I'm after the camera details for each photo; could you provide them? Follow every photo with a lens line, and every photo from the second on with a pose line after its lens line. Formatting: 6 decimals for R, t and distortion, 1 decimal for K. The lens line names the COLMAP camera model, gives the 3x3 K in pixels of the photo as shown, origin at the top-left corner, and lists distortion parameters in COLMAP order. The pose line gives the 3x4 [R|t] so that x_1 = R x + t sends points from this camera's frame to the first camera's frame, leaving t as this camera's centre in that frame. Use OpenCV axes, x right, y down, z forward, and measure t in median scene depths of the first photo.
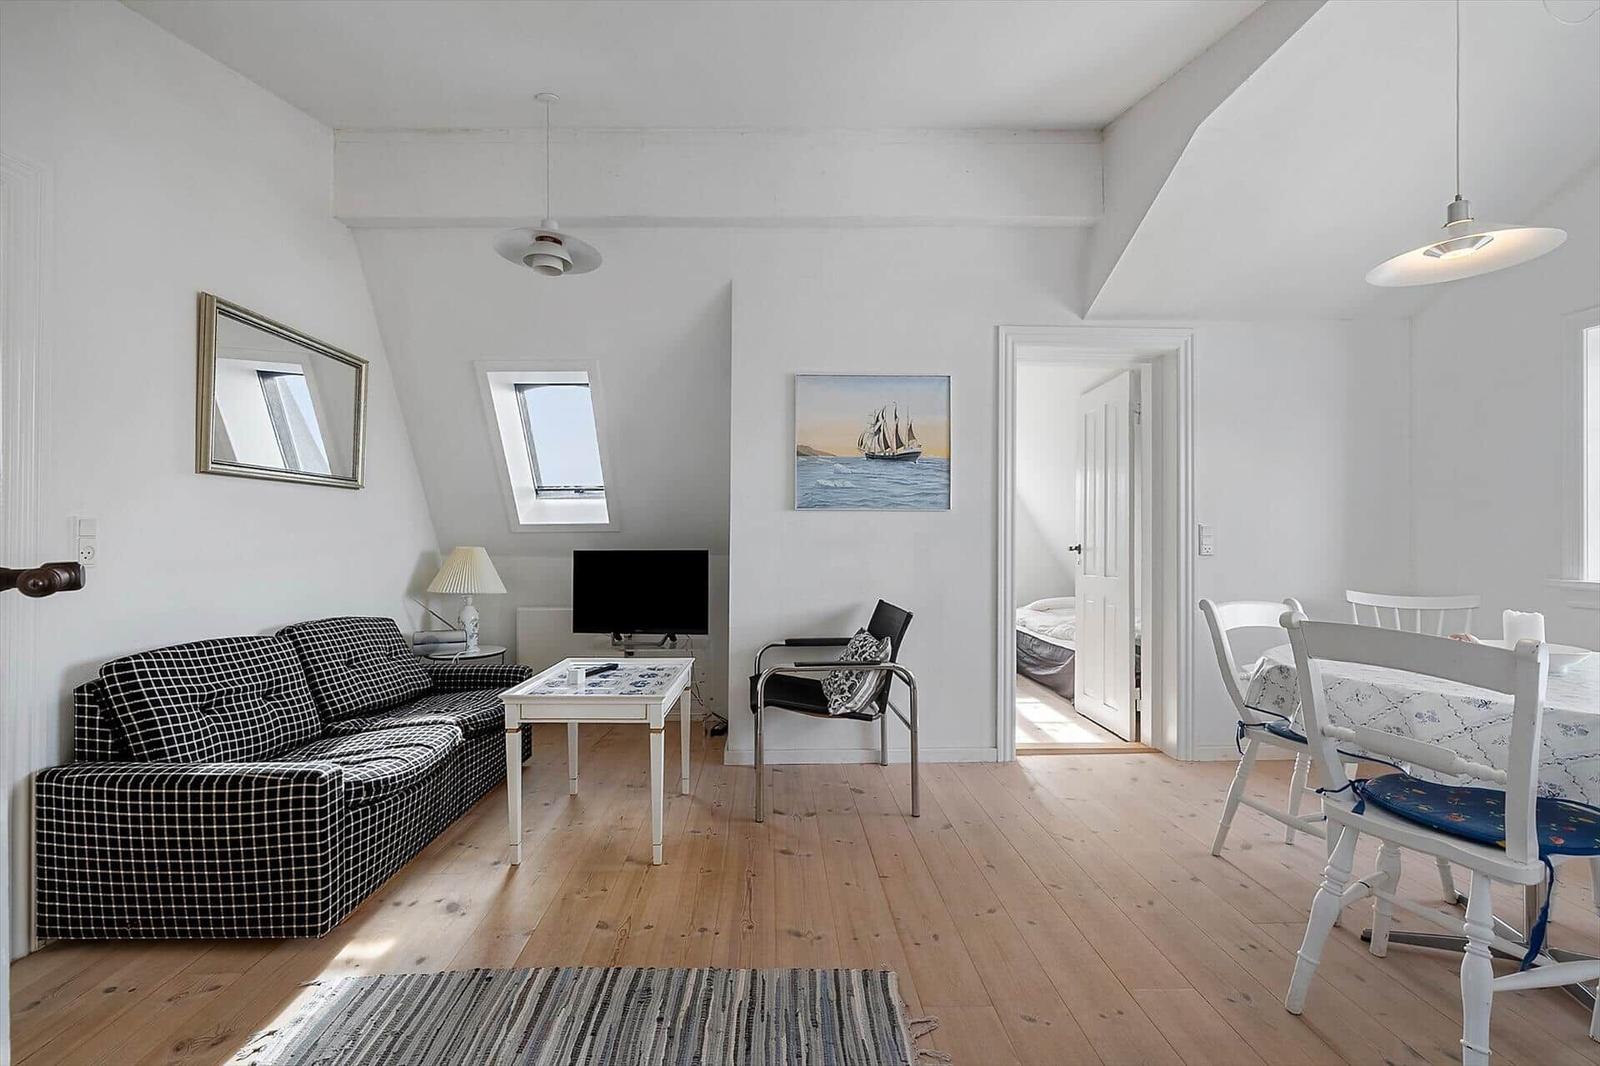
lens RADIAL K [[602.8, 0, 800.0], [0, 602.8, 533.0], [0, 0, 1]] dist [-0.000183, 0.000088]
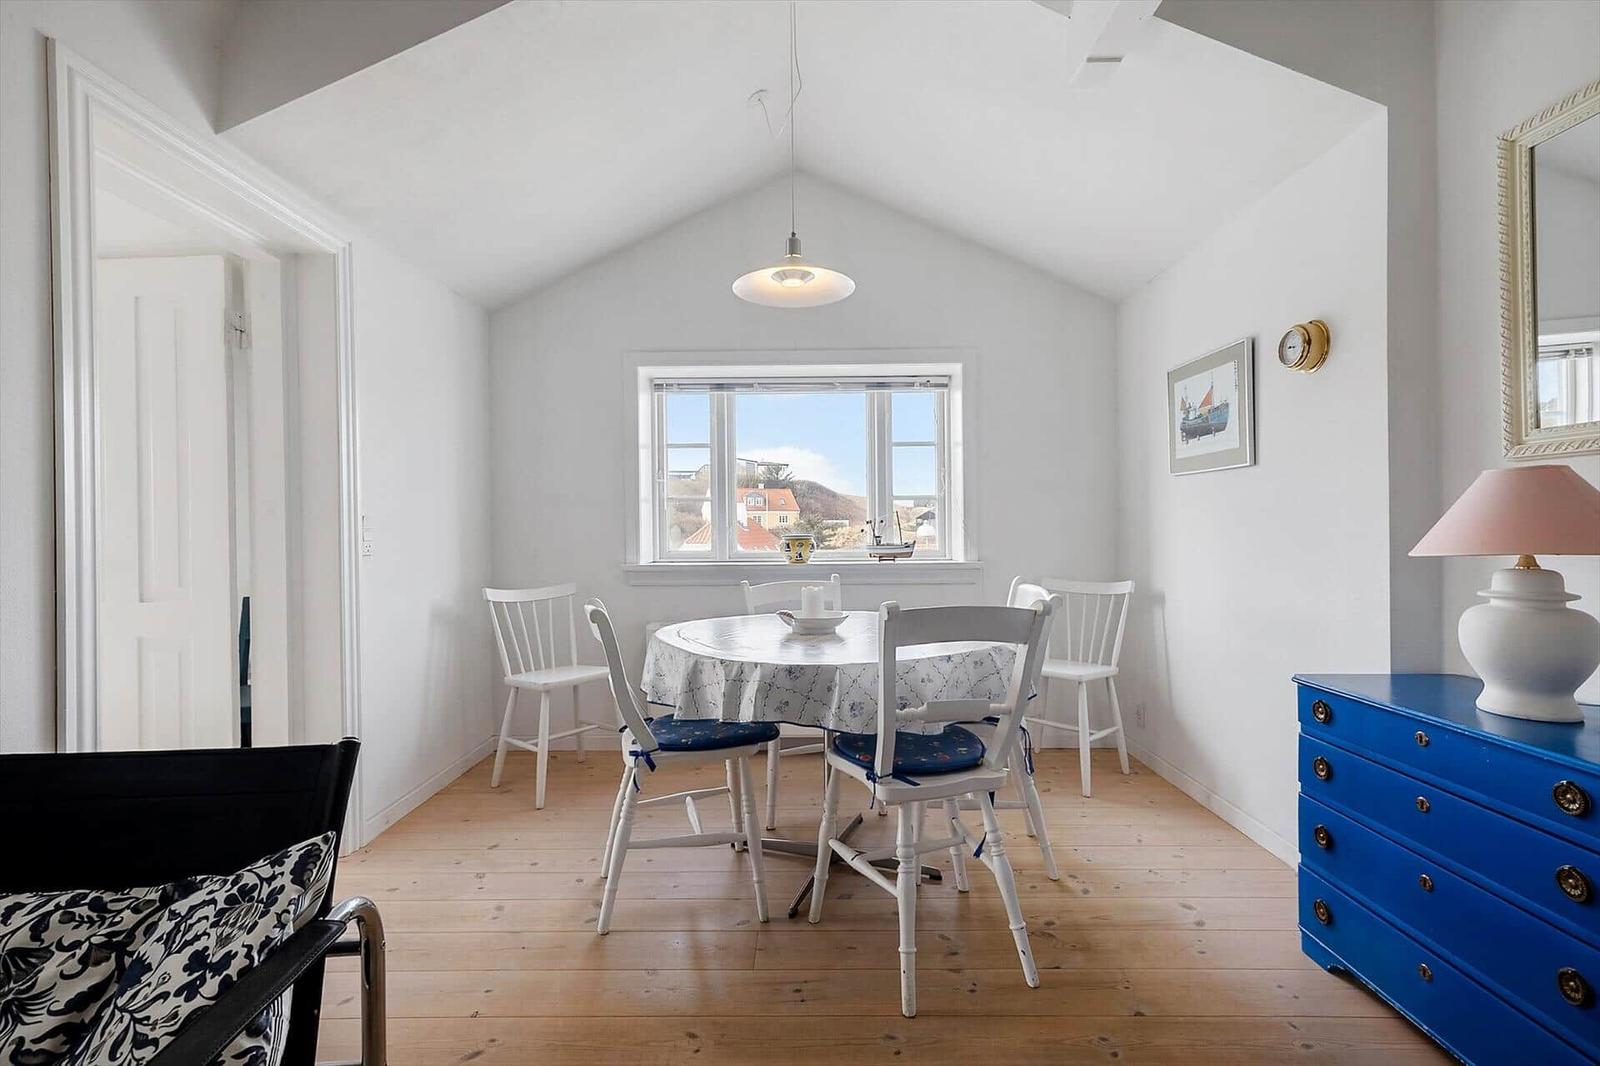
lens RADIAL K [[689.7, 0, 800.0], [0, 689.7, 533.0], [0, 0, 1]] dist [0.001121, 0.004087]
pose [[0.085835, -0.004311, 0.996300, -0.334919], [0.003440, 0.999986, 0.004031, 0.019449], [-0.996303, 0.003081, 0.085848, 1.254683]]
